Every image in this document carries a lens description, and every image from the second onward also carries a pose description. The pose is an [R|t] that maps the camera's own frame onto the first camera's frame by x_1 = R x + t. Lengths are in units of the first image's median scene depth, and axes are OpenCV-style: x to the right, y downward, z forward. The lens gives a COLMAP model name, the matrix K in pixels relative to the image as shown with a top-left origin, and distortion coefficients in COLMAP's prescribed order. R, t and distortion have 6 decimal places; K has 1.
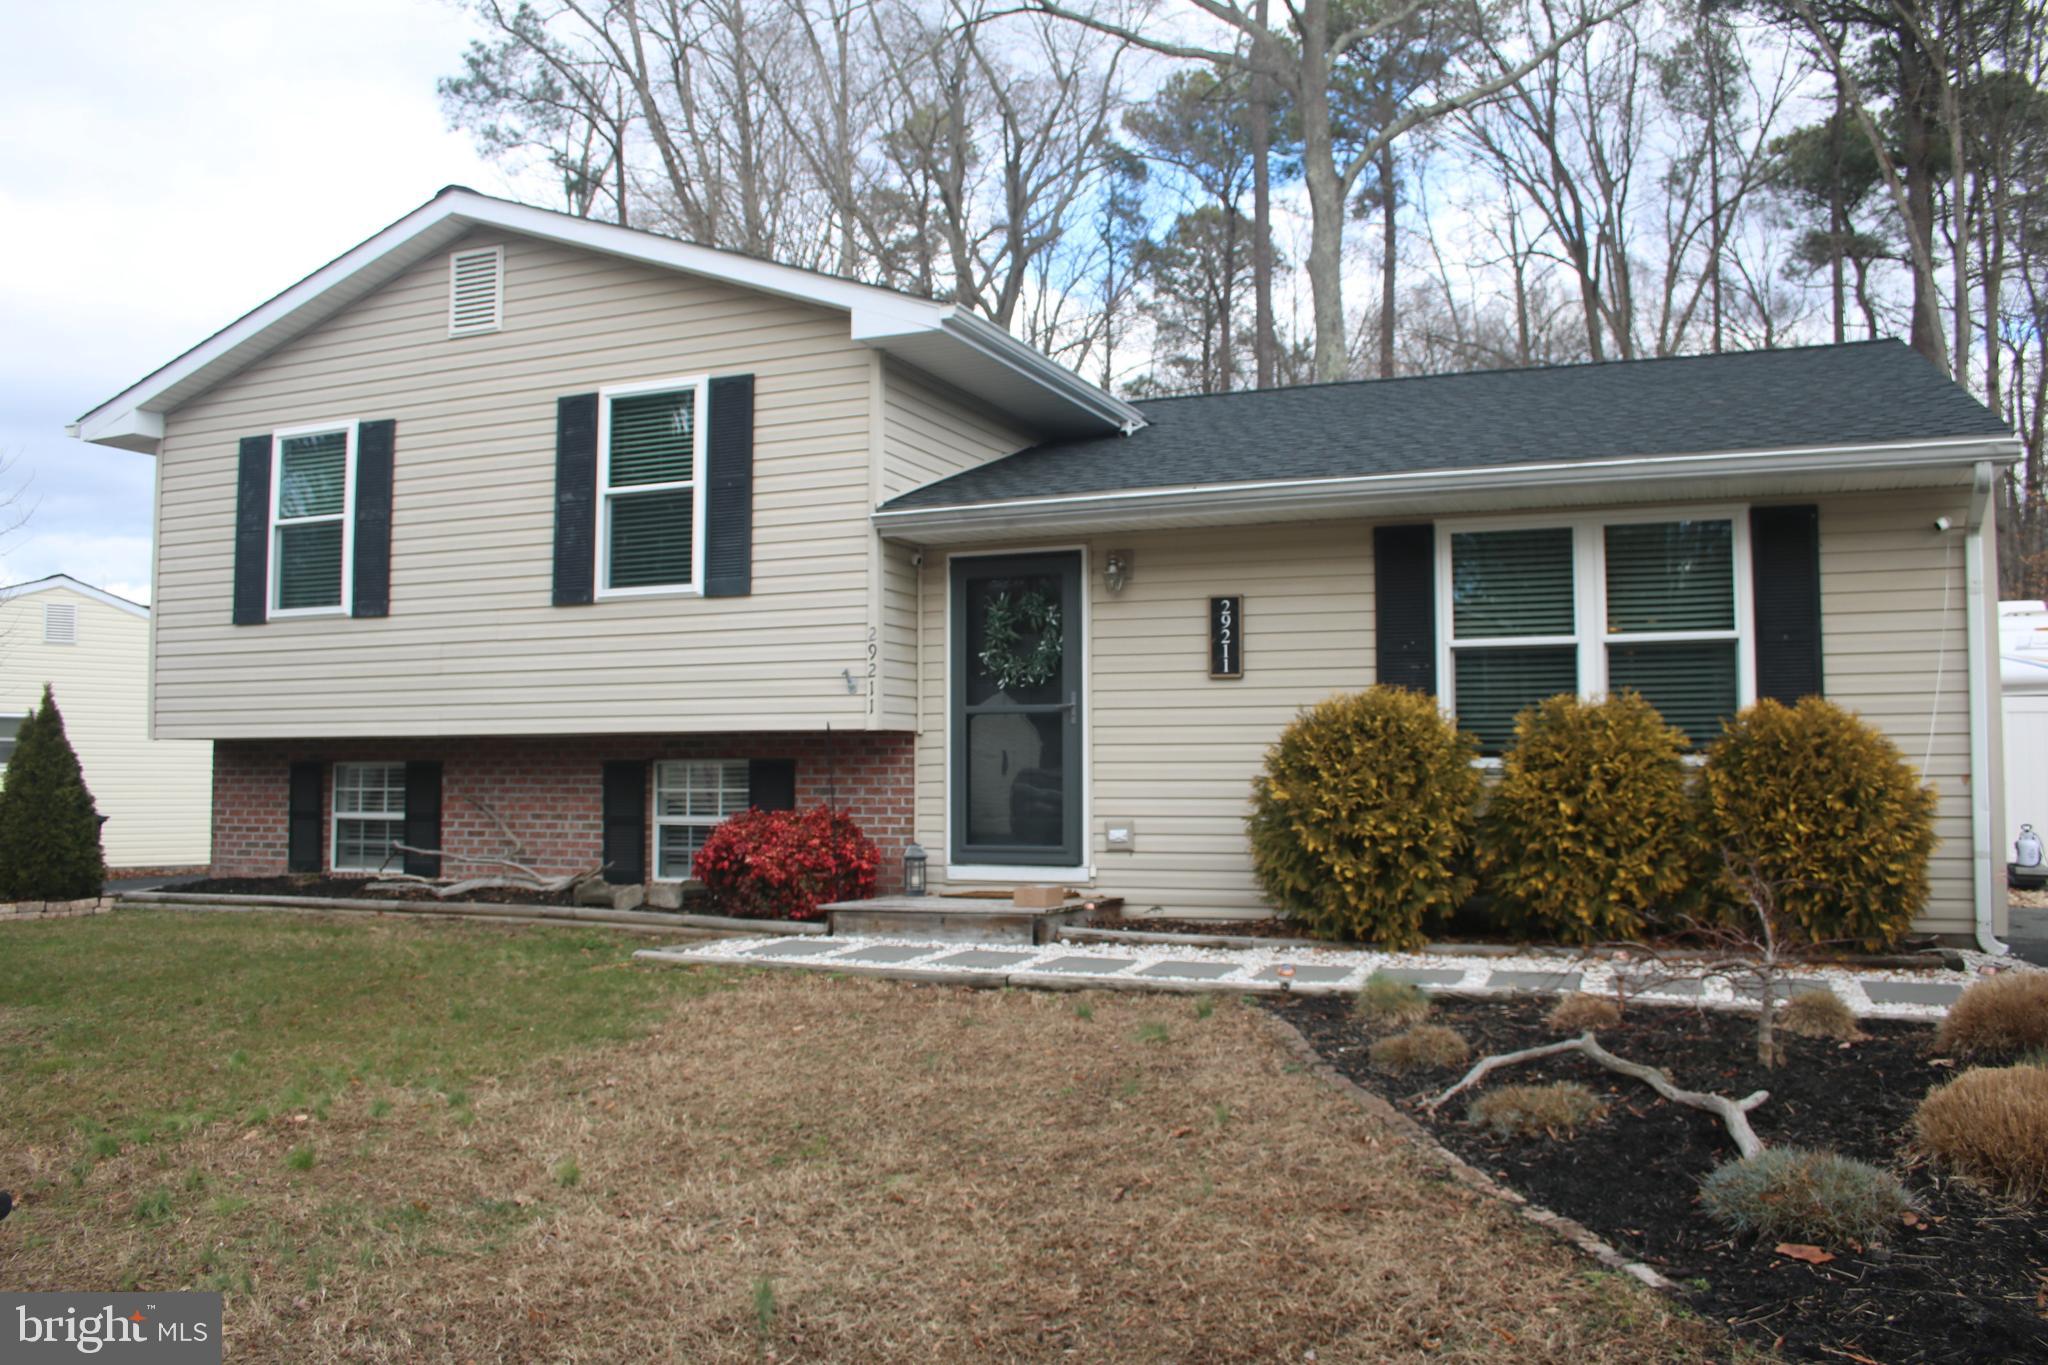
lens RADIAL K [[1728.6, 0, 1024.0], [0, 1728.6, 682.5], [0, 0, 1]] dist [-0.156736, 0.139372]
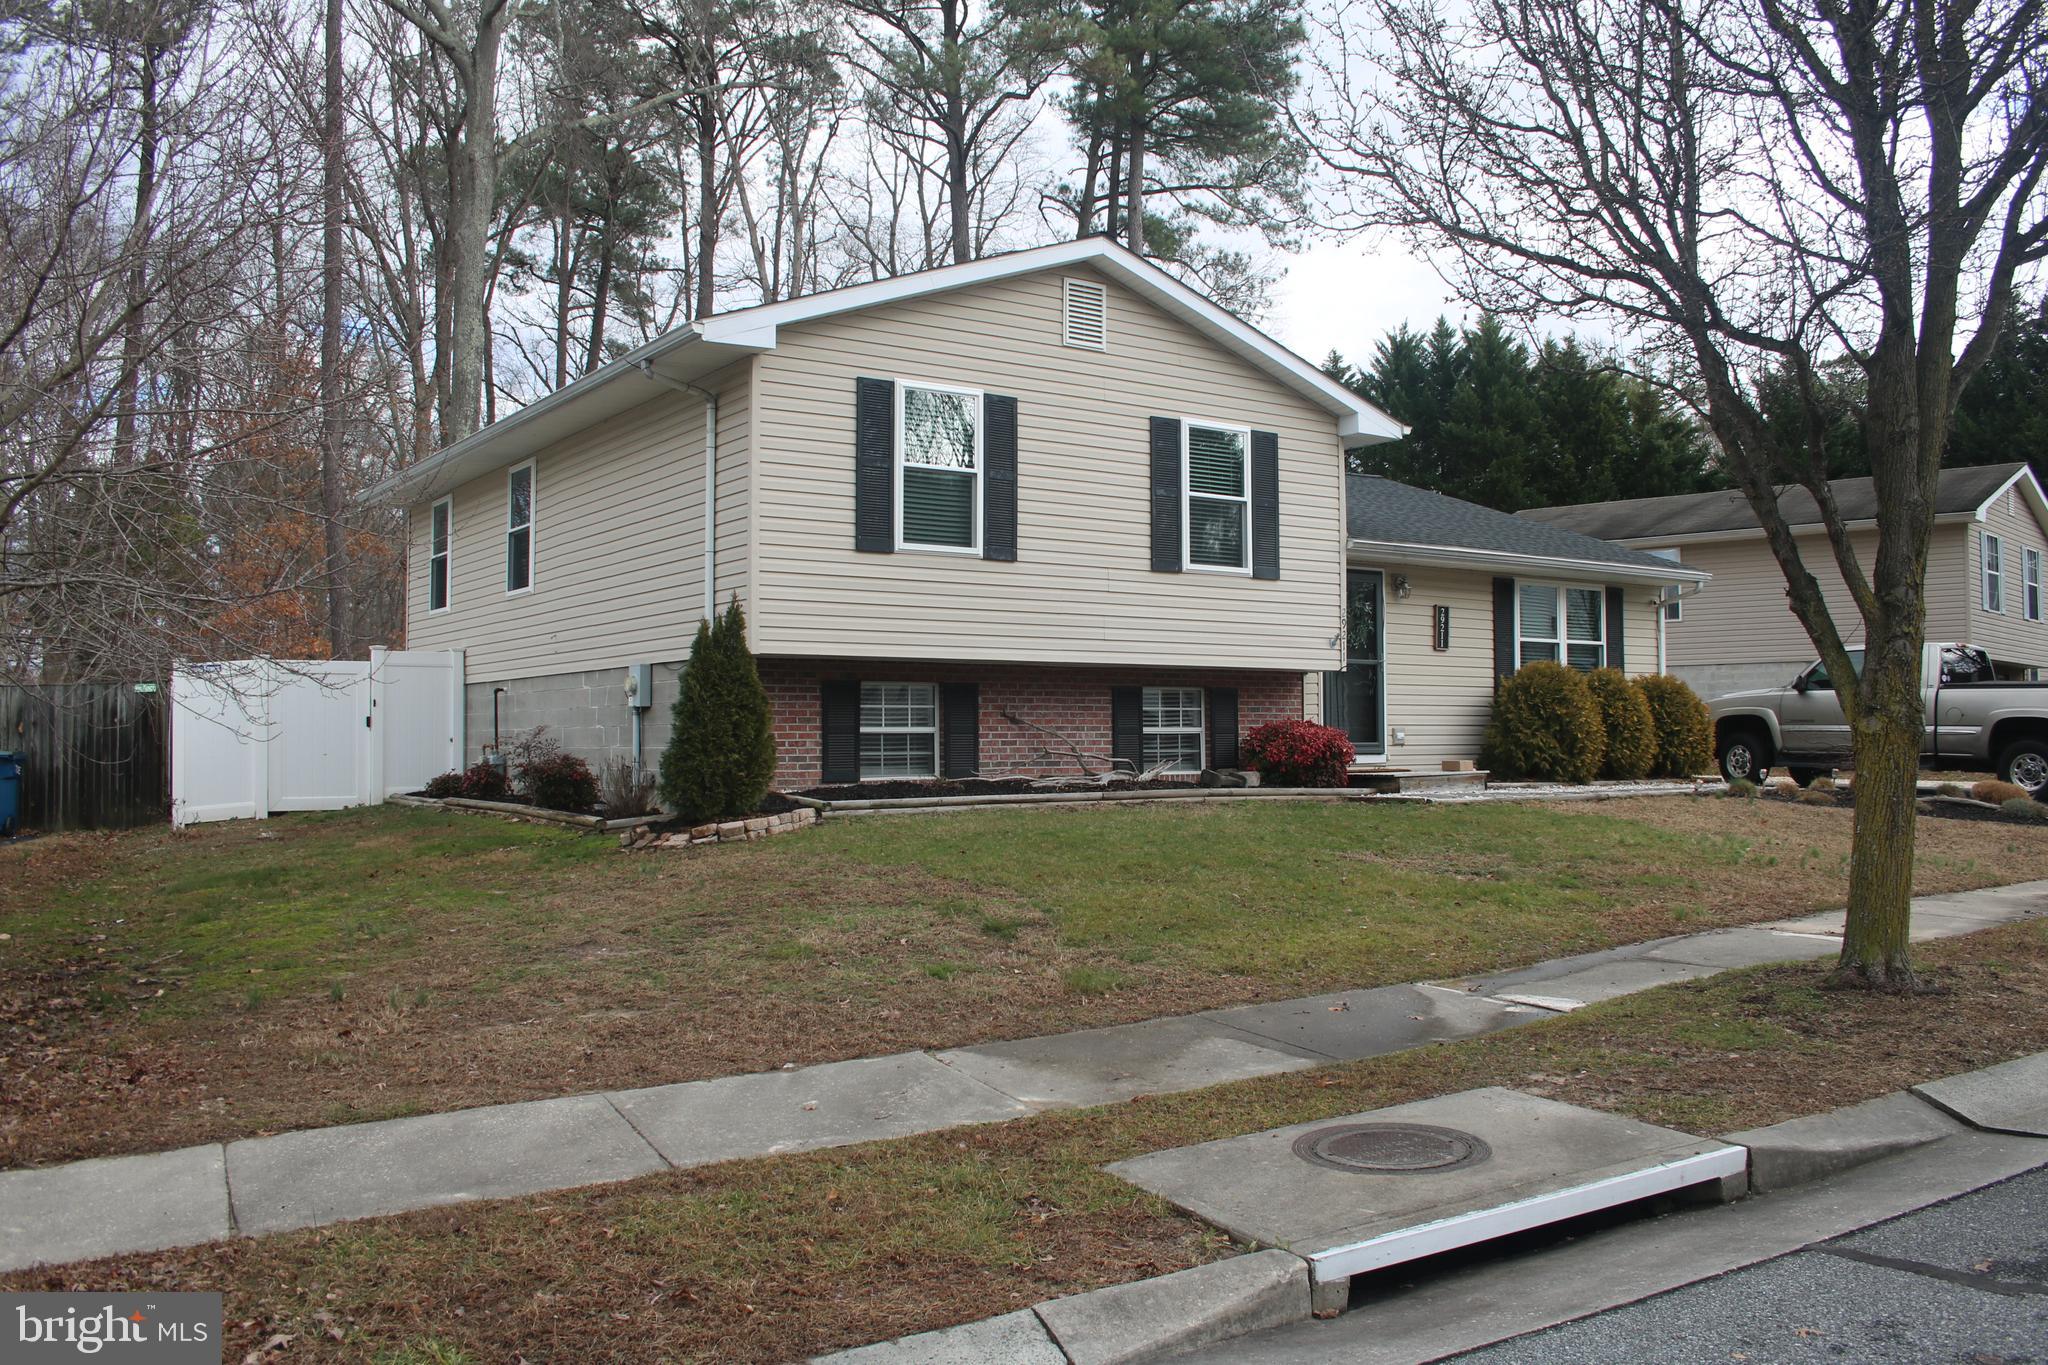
lens RADIAL K [[1728.6, 0, 1024.0], [0, 1728.6, 682.5], [0, 0, 1]] dist [-0.156736, 0.139372]
pose [[0.525980, 0.029463, 0.849986, -1.503025], [-0.045811, 0.998930, -0.006278, 0.057383], [-0.849262, -0.035636, 0.526768, 0.366753]]
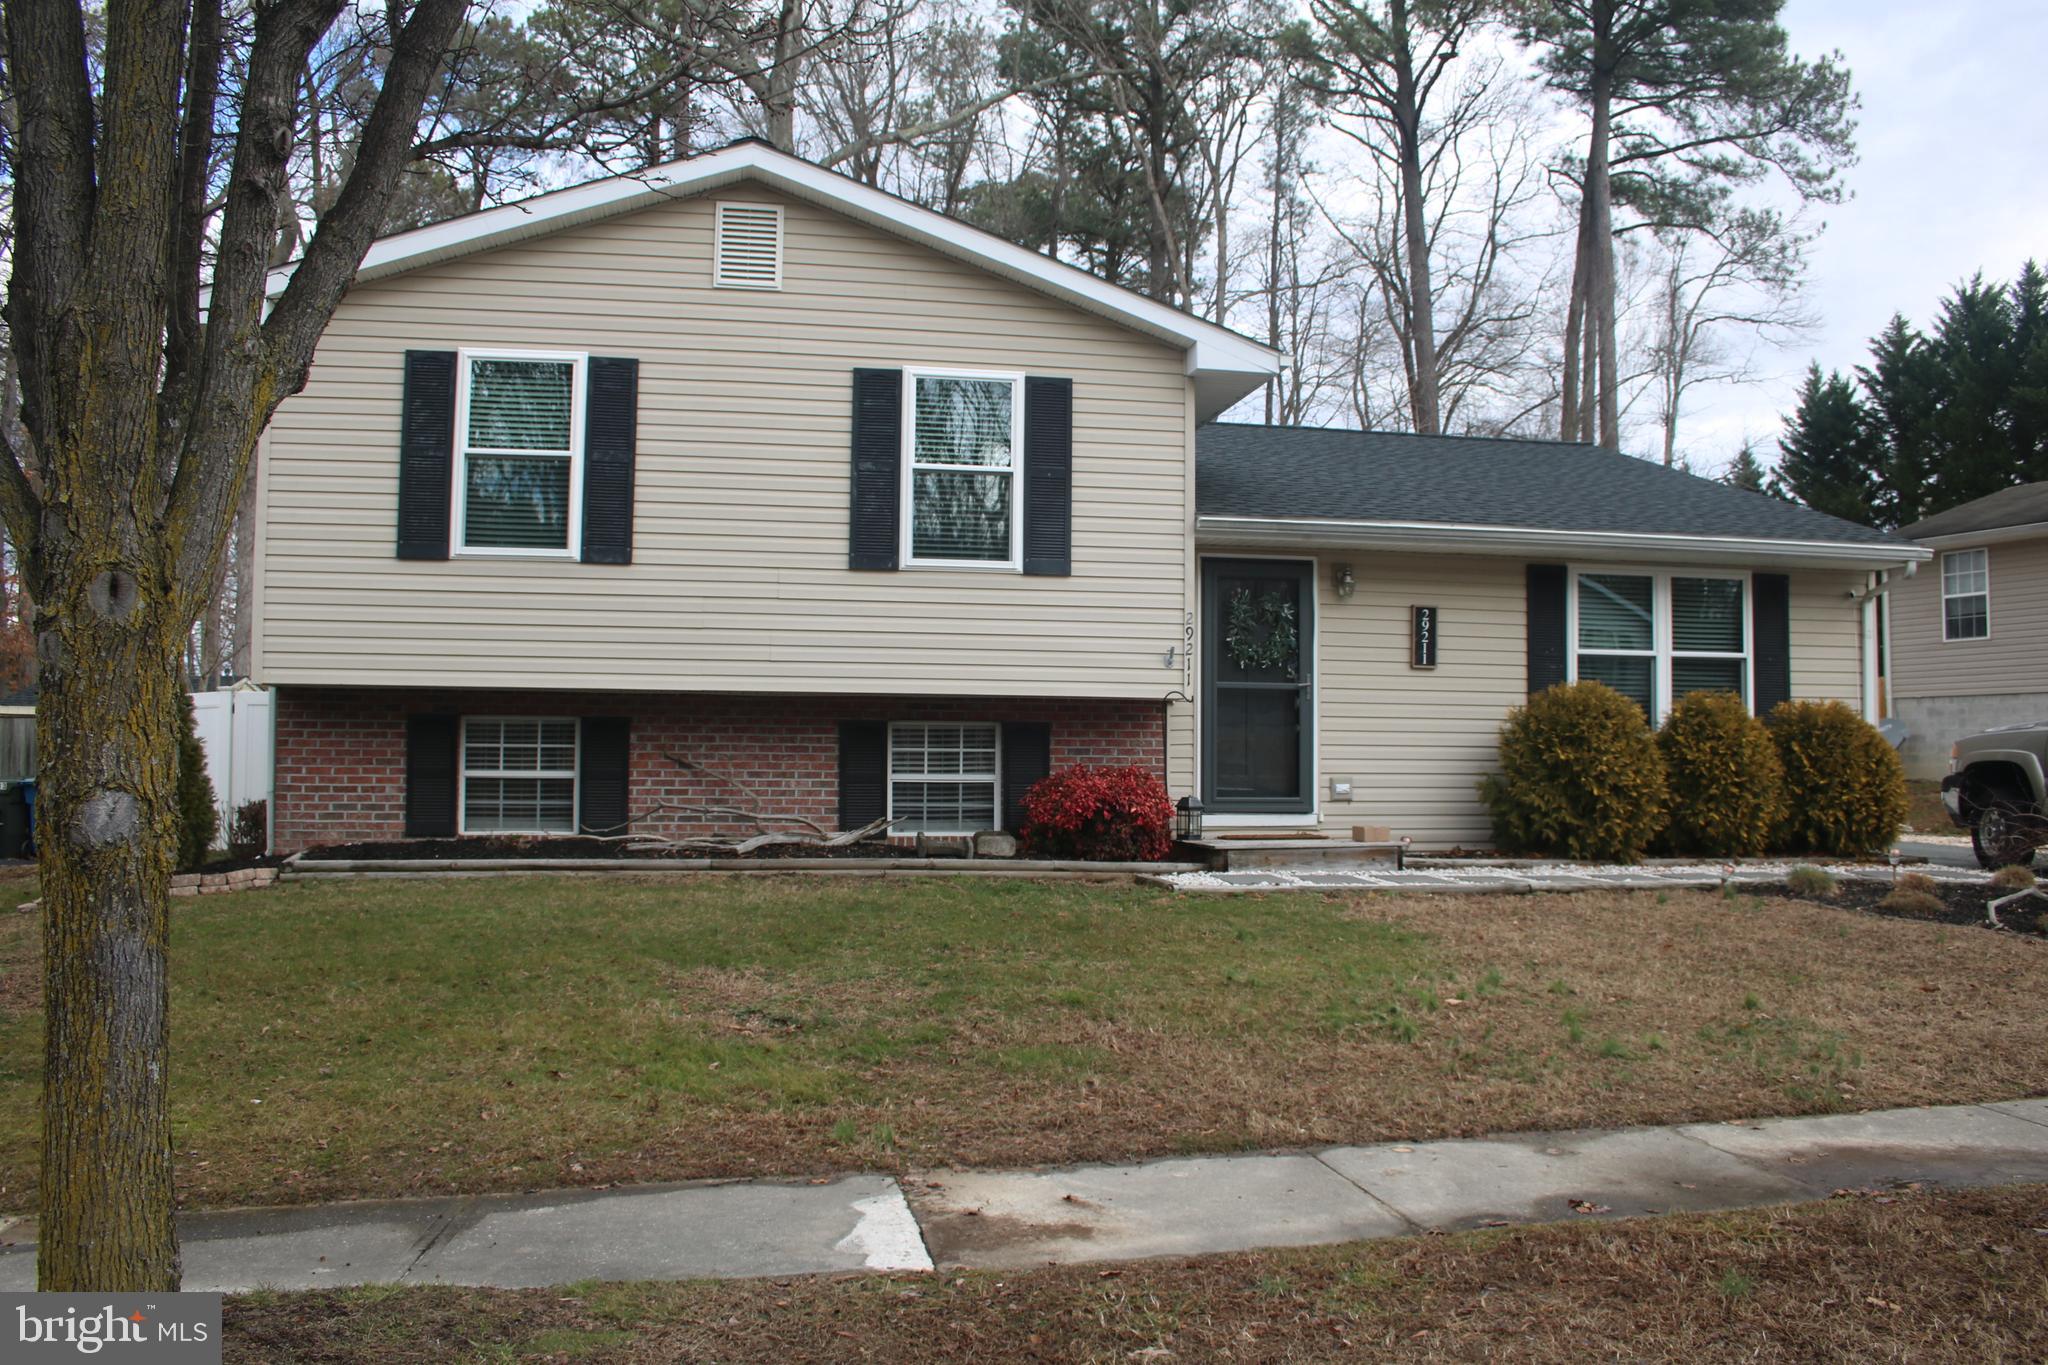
lens RADIAL K [[1713.2, 0, 976.8], [0, 1713.2, 685.1], [0, 0, 1]] dist [-0.138239, 0.080598]
pose [[0.833561, 0.036742, 0.551204, -0.787057], [-0.041354, 0.999136, -0.004063, 0.026300], [-0.550877, -0.019408, 0.834361, 0.095487]]
